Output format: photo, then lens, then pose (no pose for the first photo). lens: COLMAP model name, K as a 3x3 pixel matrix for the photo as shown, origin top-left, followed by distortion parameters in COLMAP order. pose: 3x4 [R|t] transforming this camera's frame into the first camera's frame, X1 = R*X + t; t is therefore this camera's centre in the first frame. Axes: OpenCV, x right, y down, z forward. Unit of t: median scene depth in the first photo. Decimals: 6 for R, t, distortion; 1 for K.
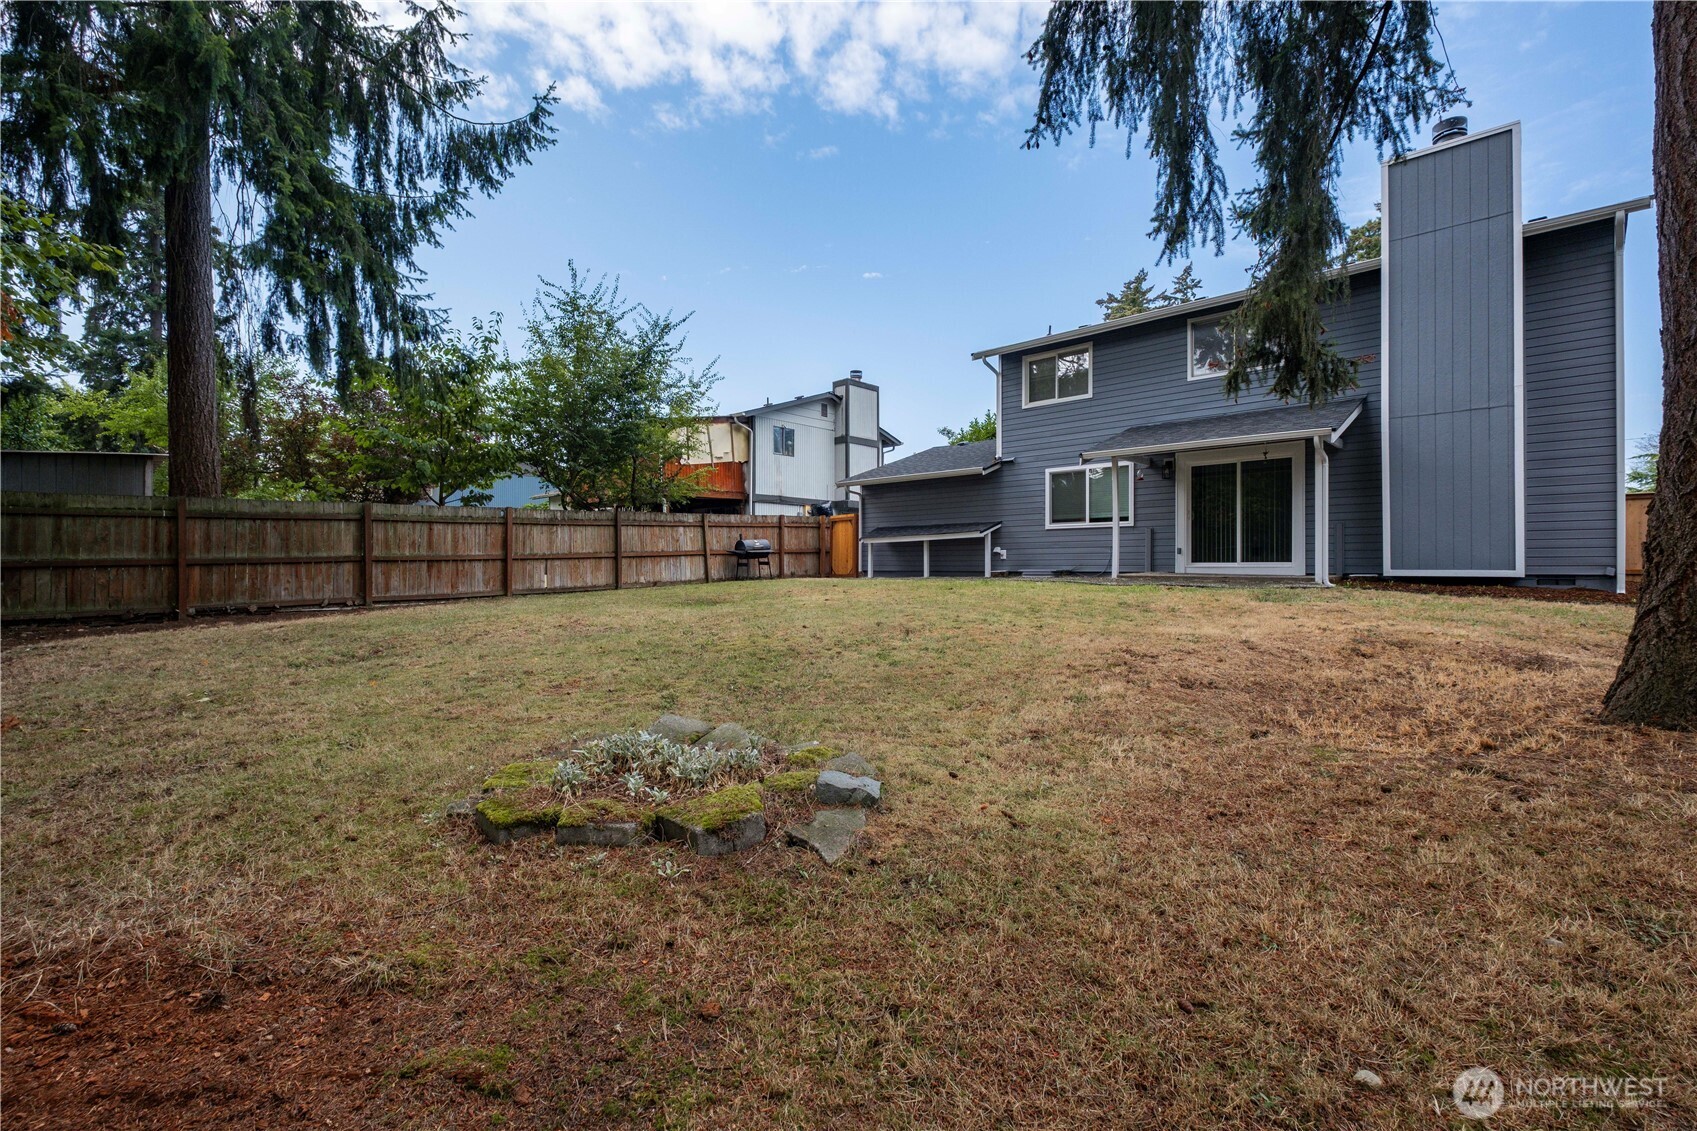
lens RADIAL K [[739.0, 0, 839.3], [0, 739.0, 563.6], [0, 0, 1]] dist [-0.001349, -0.004396]
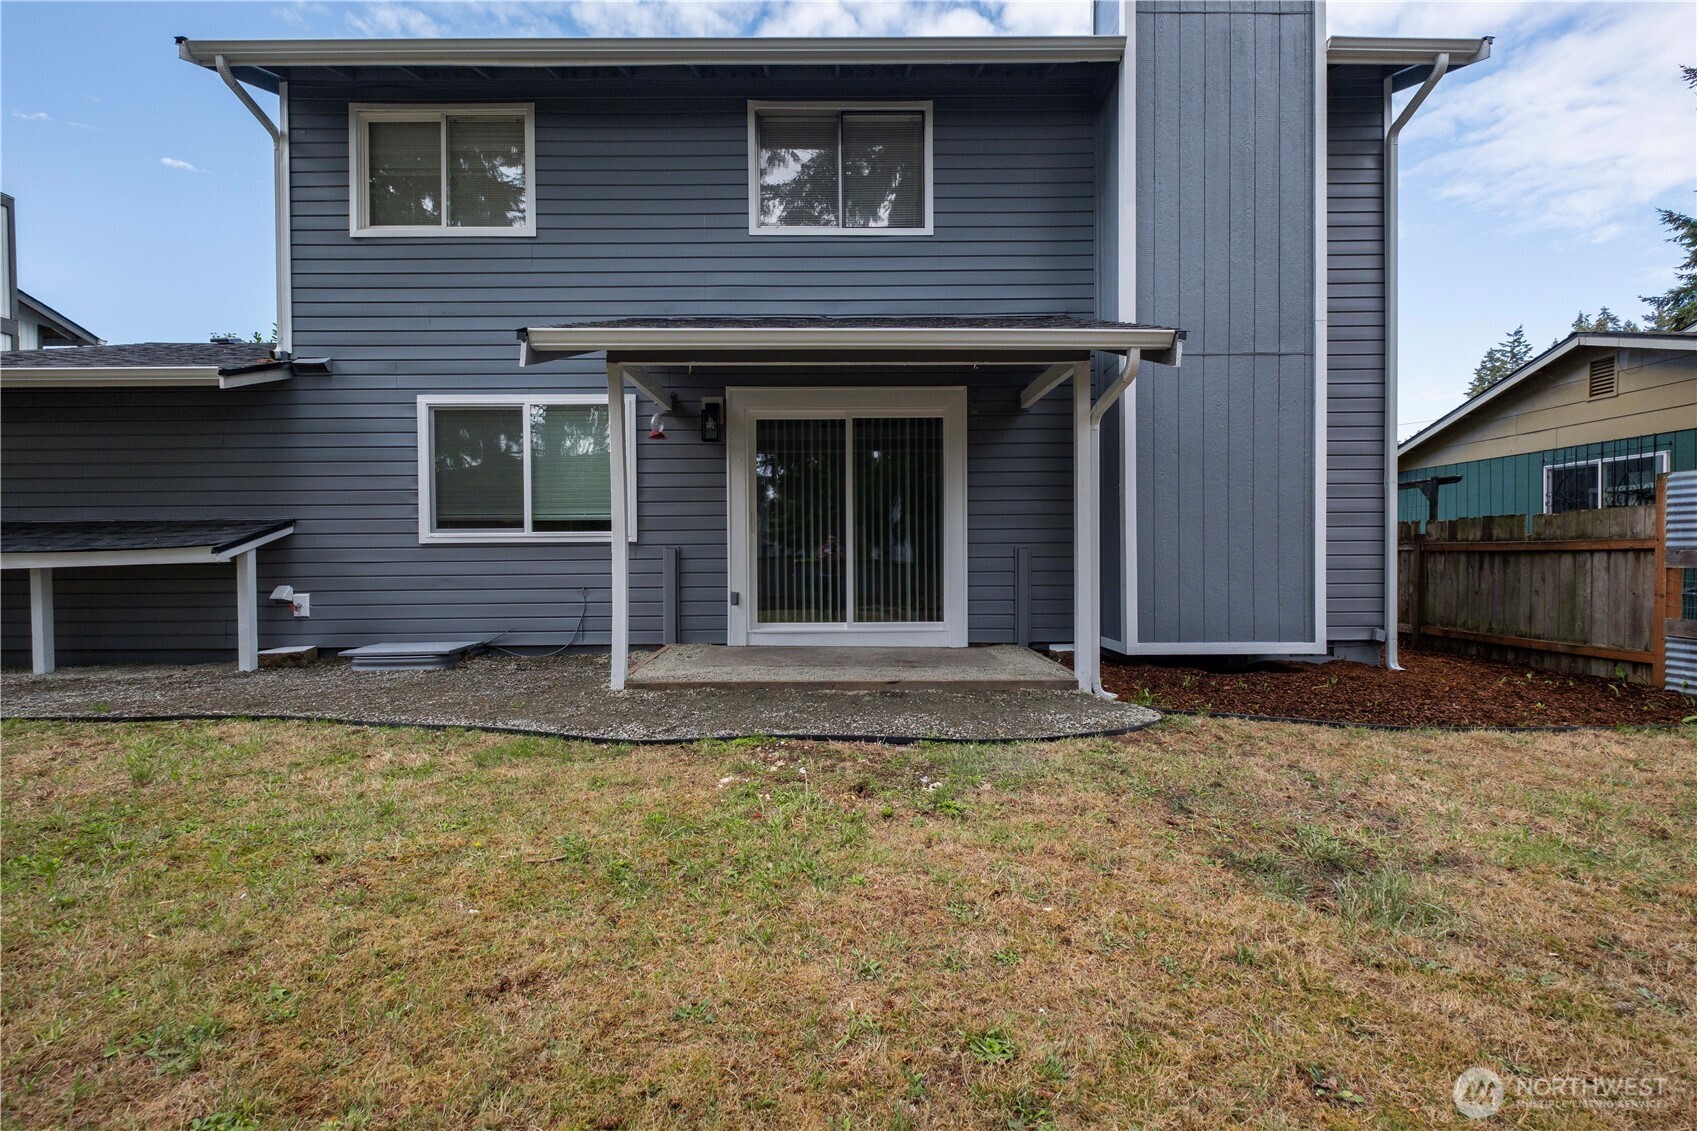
lens RADIAL K [[739.0, 0, 843.6], [0, 739.0, 562.0], [0, 0, 1]] dist [-0.001349, -0.004396]
pose [[0.714259, -0.014985, 0.699721, 0.154766], [0.004789, 0.999852, 0.016524, -0.040181], [-0.699865, -0.008451, 0.714225, 0.523544]]
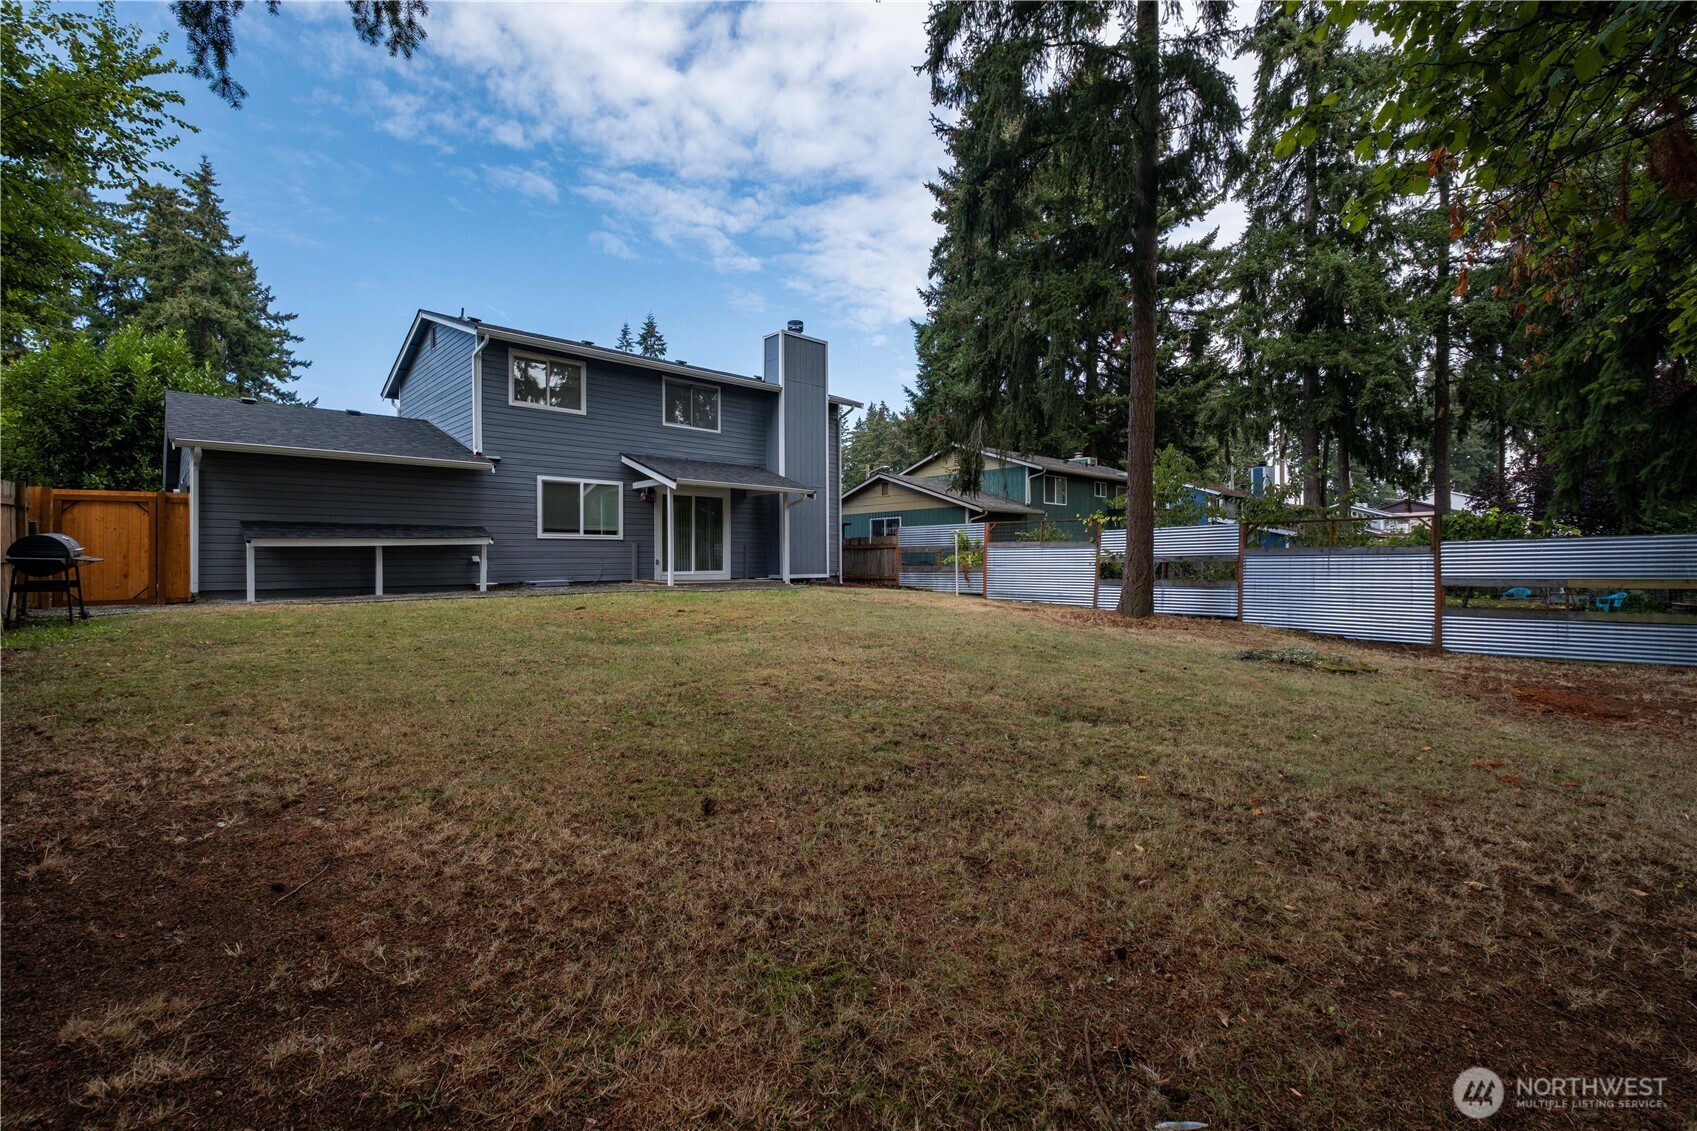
lens RADIAL K [[739.0, 0, 833.5], [0, 739.0, 555.5], [0, 0, 1]] dist [-0.001349, -0.004396]
pose [[0.059370, 0.002156, 0.998234, -0.630564], [-0.001047, 0.999997, -0.002097, -0.021537], [-0.998235, -0.000921, 0.059372, 0.536078]]
